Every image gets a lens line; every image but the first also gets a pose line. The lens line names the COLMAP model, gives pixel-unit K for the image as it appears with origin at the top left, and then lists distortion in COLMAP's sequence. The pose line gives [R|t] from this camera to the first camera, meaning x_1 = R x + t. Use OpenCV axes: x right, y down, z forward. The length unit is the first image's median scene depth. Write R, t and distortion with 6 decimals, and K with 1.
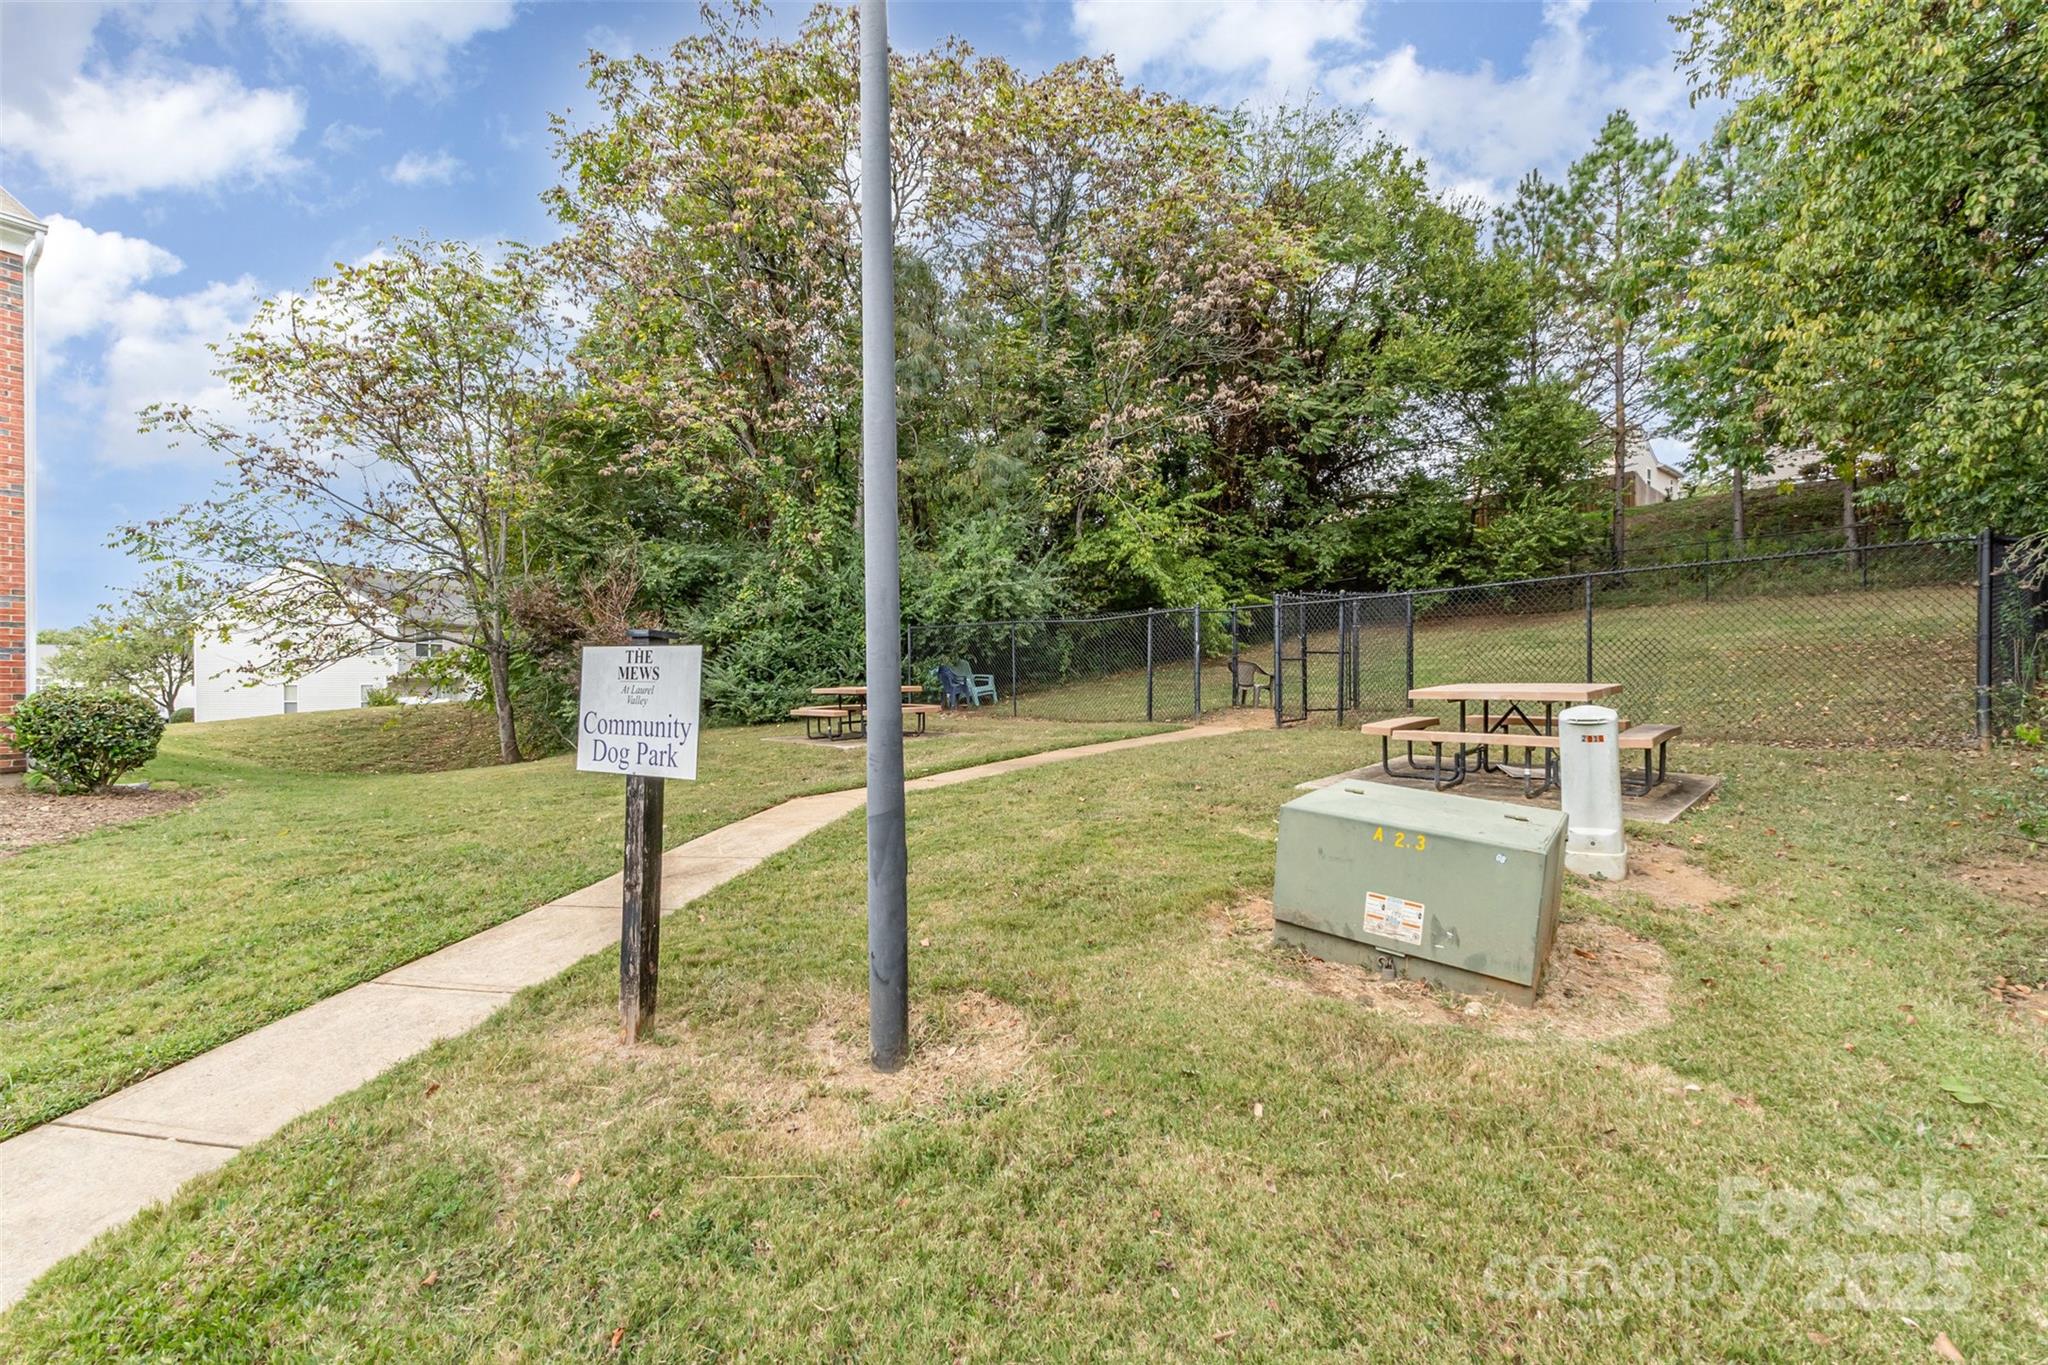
lens RADIAL K [[868.1, 0, 1027.9], [0, 868.1, 682.6], [0, 0, 1]] dist [0.000645, -0.000084]
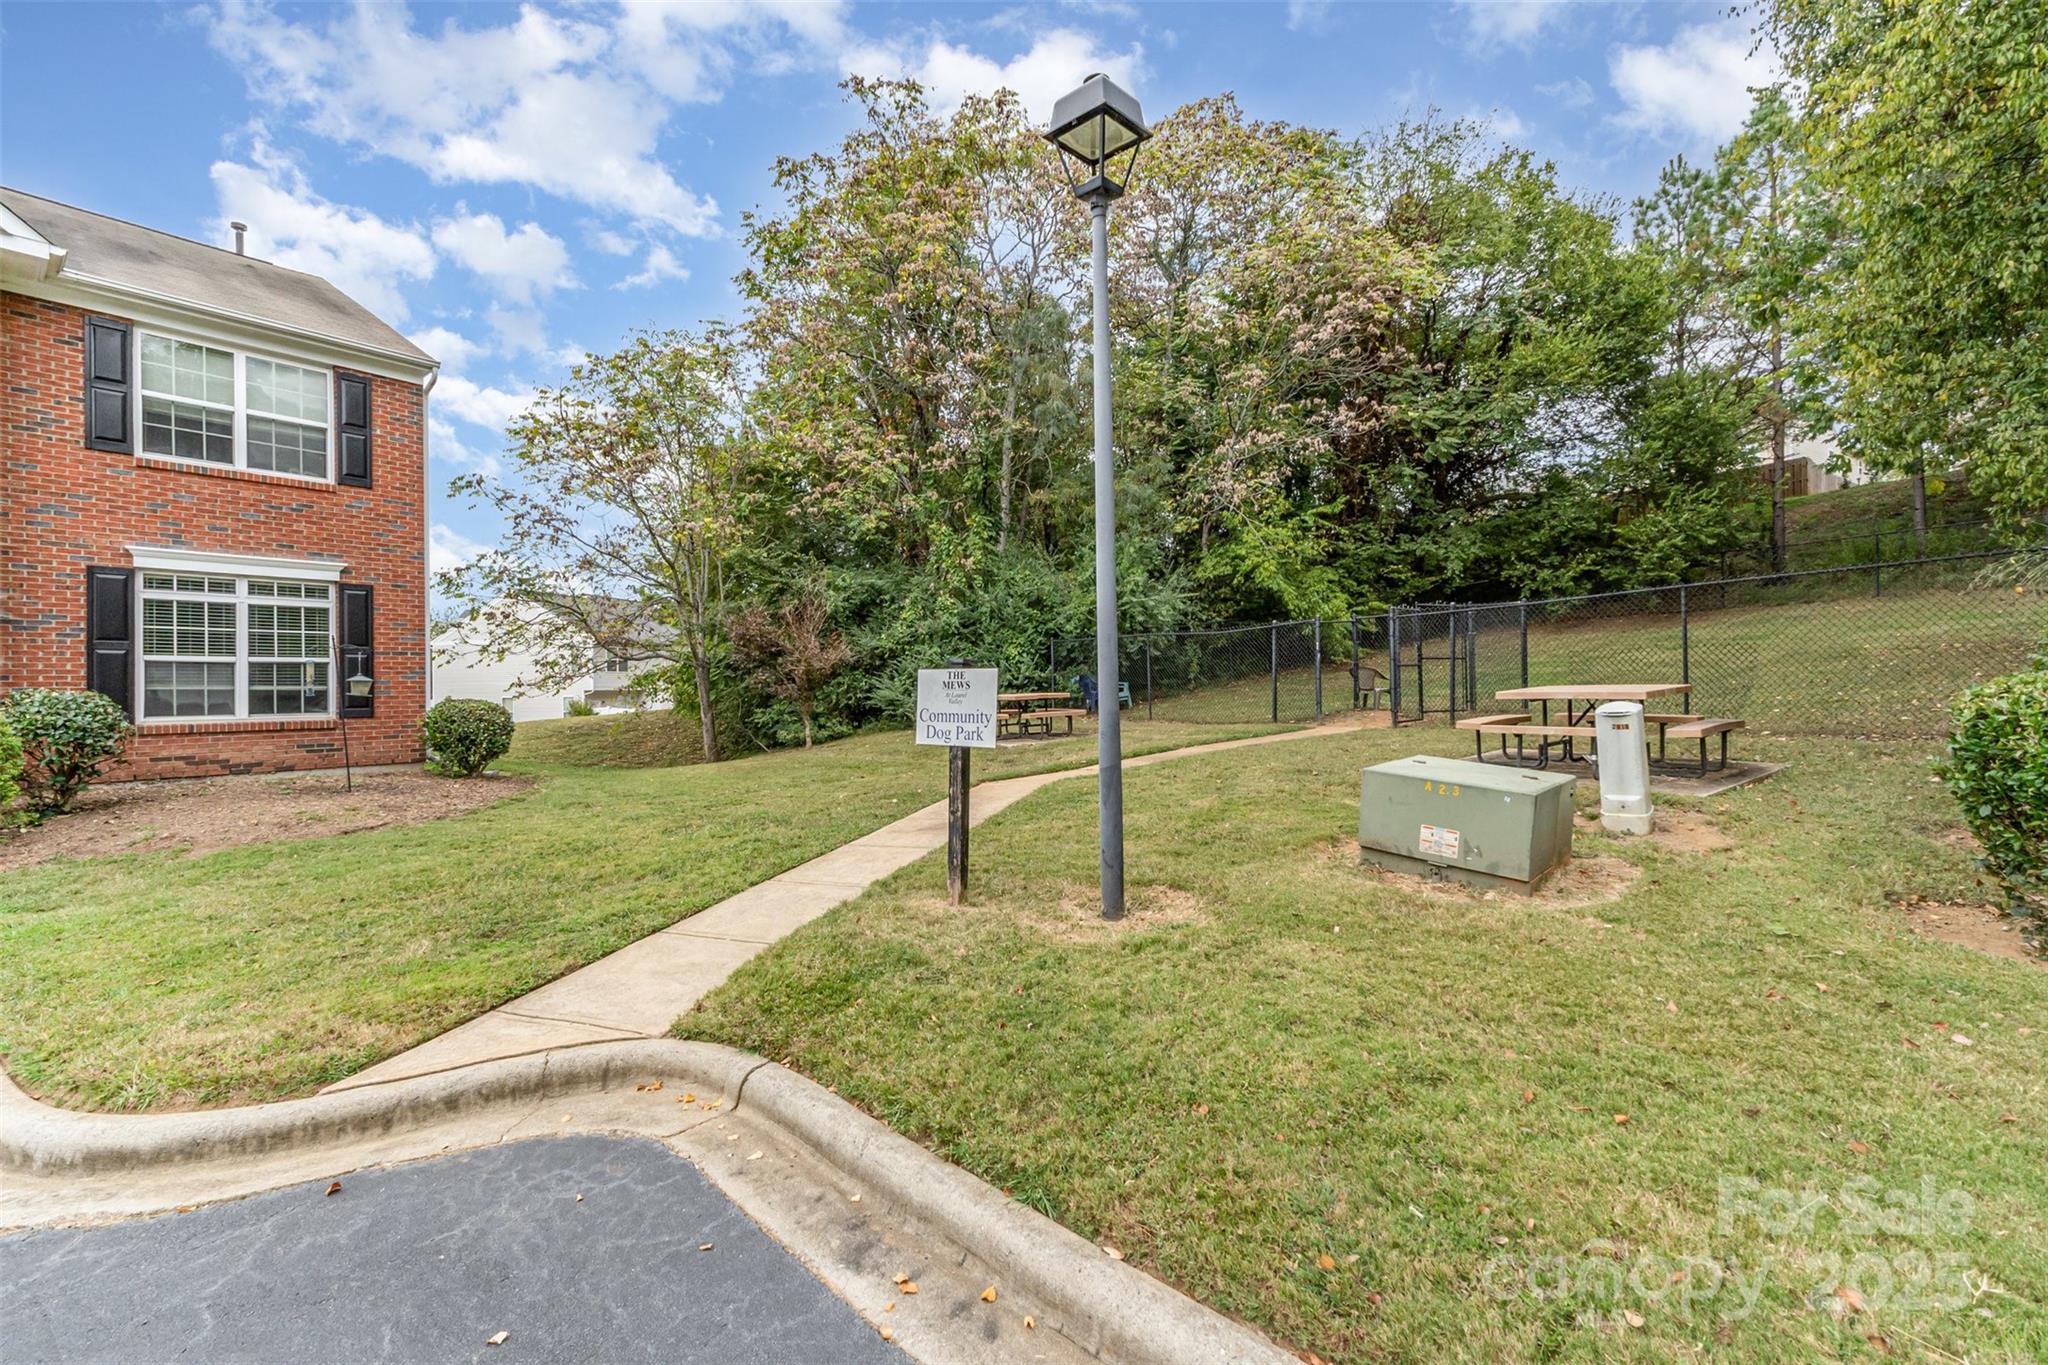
lens RADIAL K [[868.1, 0, 1015.5], [0, 868.1, 684.7], [0, 0, 1]] dist [0.000645, -0.000084]
pose [[0.988396, -0.010492, -0.151535, -0.014446], [0.009602, 0.999932, -0.006608, 0.000047], [0.151594, 0.005076, 0.988430, -0.113713]]
